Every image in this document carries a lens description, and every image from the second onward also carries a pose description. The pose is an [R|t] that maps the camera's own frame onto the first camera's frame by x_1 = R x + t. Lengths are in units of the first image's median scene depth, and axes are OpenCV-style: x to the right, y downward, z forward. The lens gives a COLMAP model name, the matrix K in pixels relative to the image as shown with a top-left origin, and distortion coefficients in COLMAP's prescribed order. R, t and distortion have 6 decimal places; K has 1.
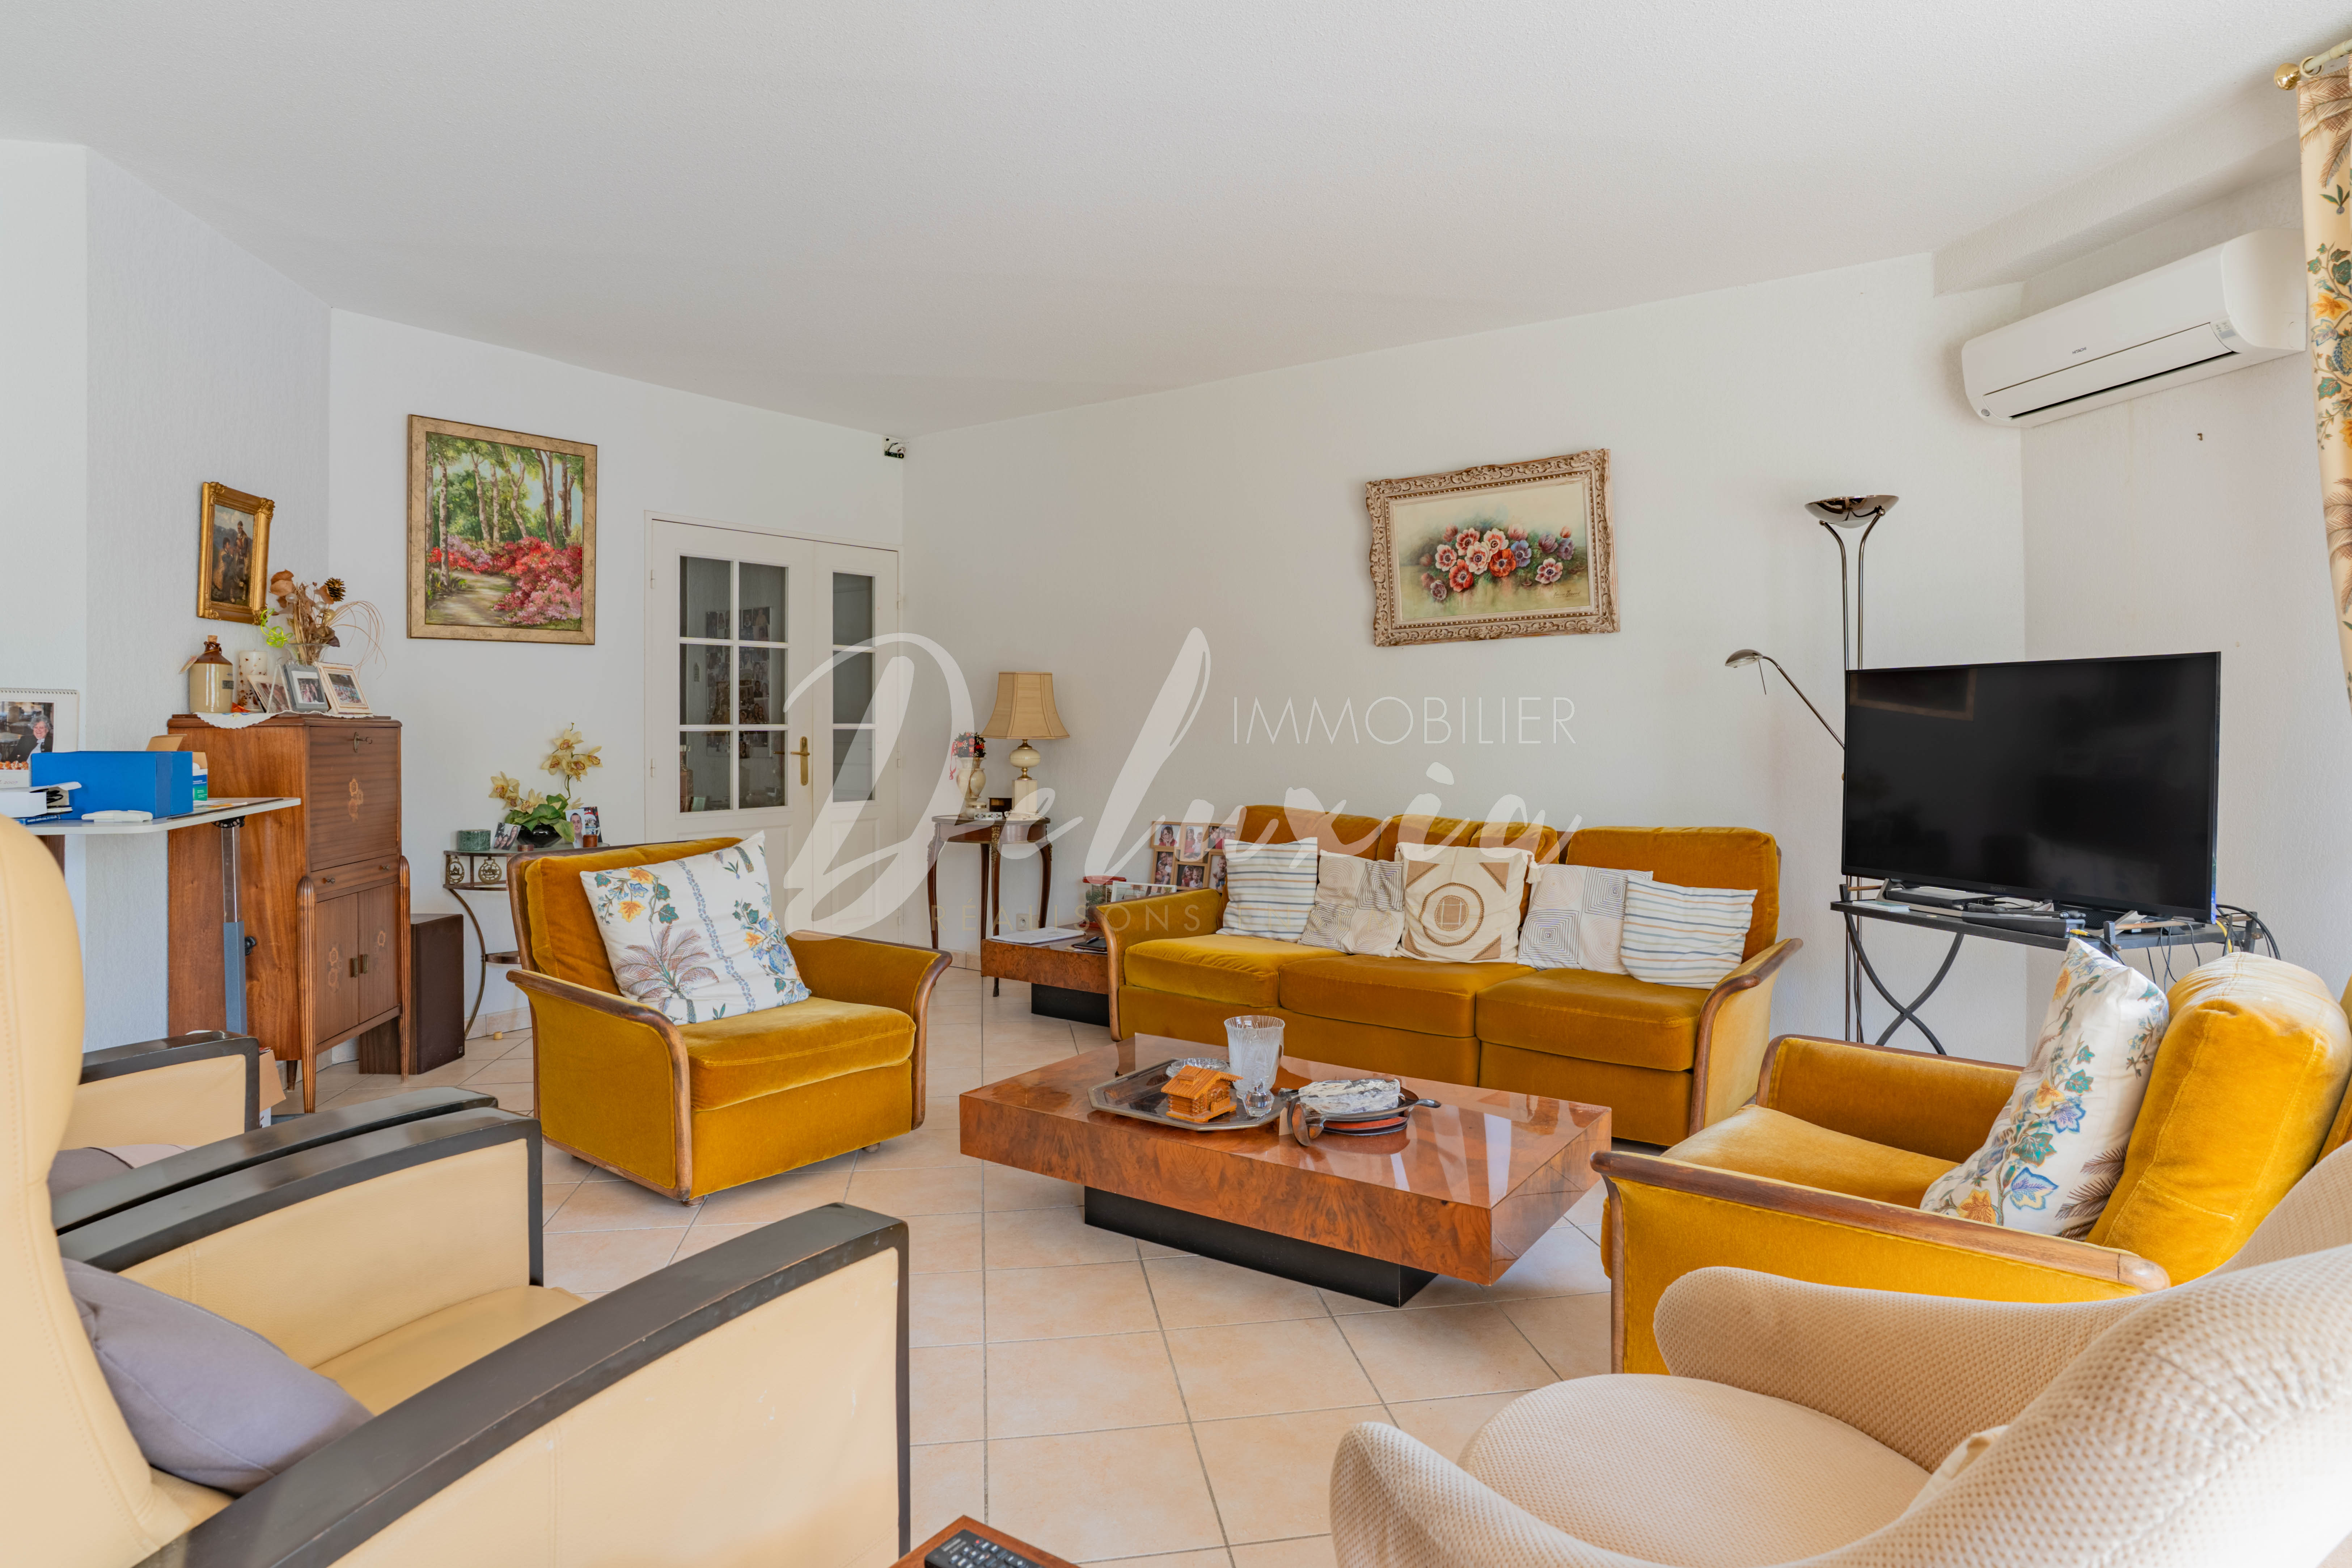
lens RADIAL K [[1311.2, 0, 1176.3], [0, 1311.2, 731.2], [0, 0, 1]] dist [-0.092769, 0.088871]
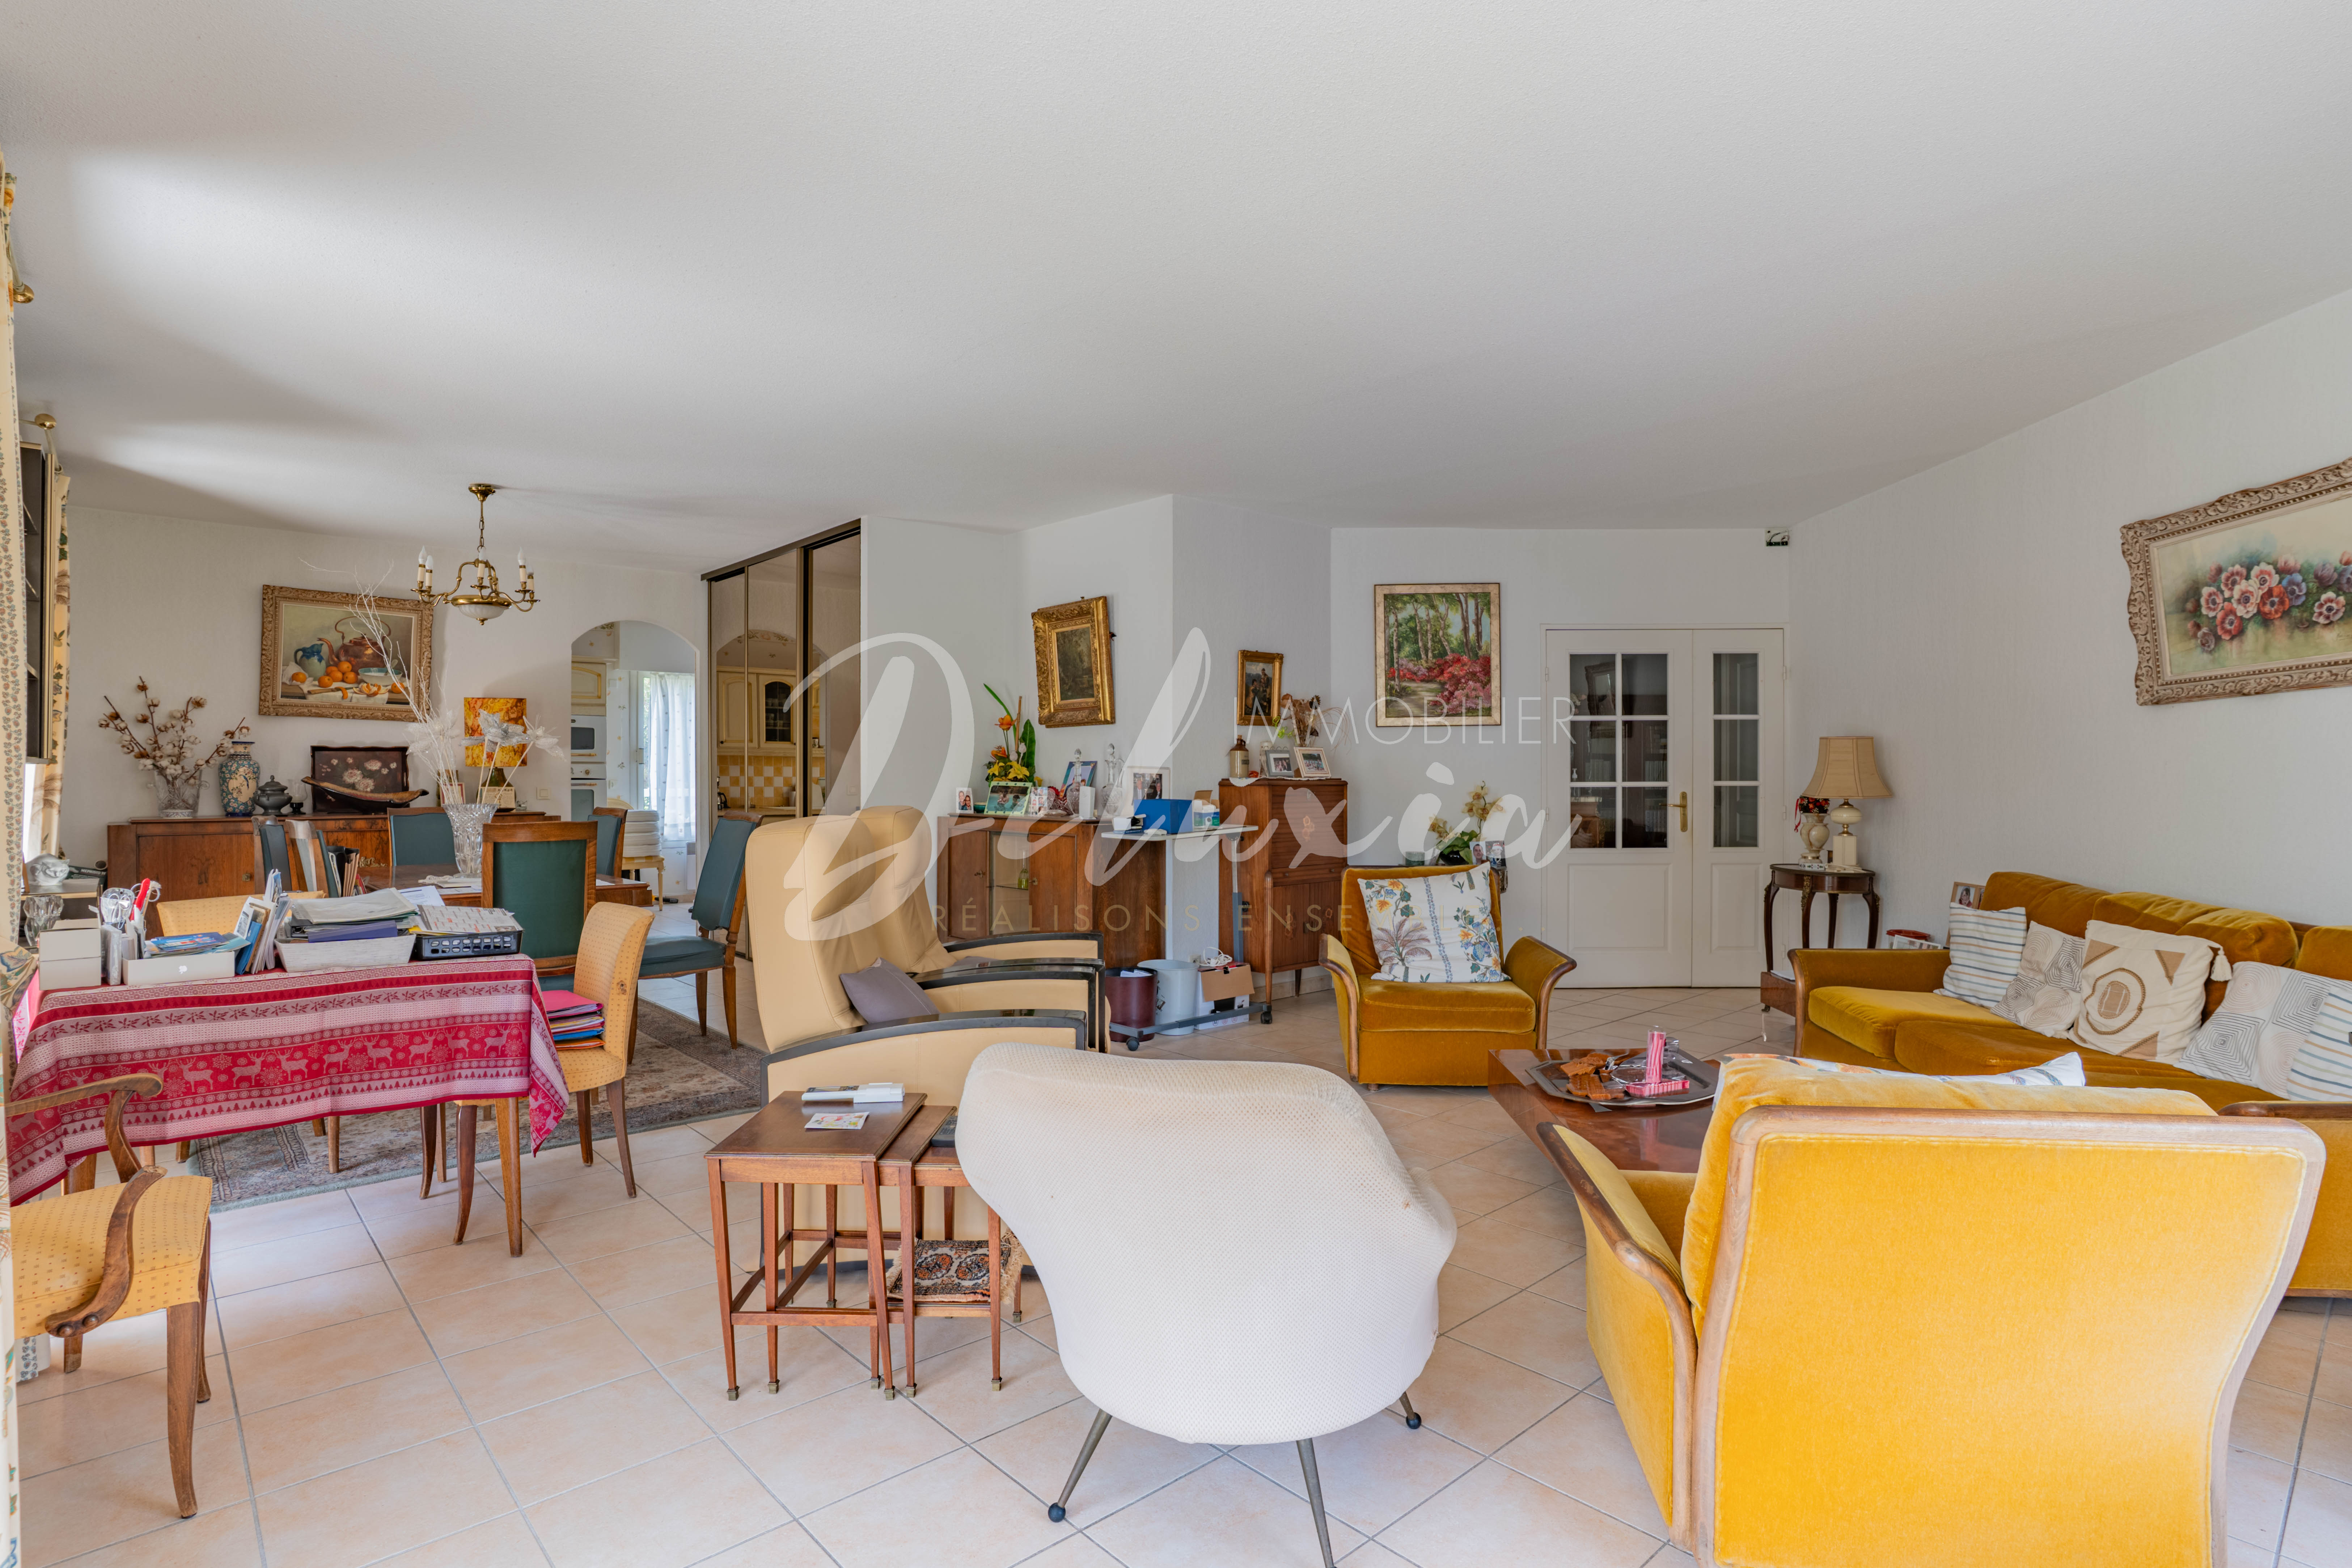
lens RADIAL K [[1169.7, 0, 1176.0], [0, 1169.7, 784.0], [0, 0, 1]] dist [0.000630, 0.000632]
pose [[0.565187, 0.009676, -0.824906, 0.462447], [-0.001714, 0.999943, 0.010555, -0.018488], [0.824961, -0.004551, 0.565172, -0.010632]]
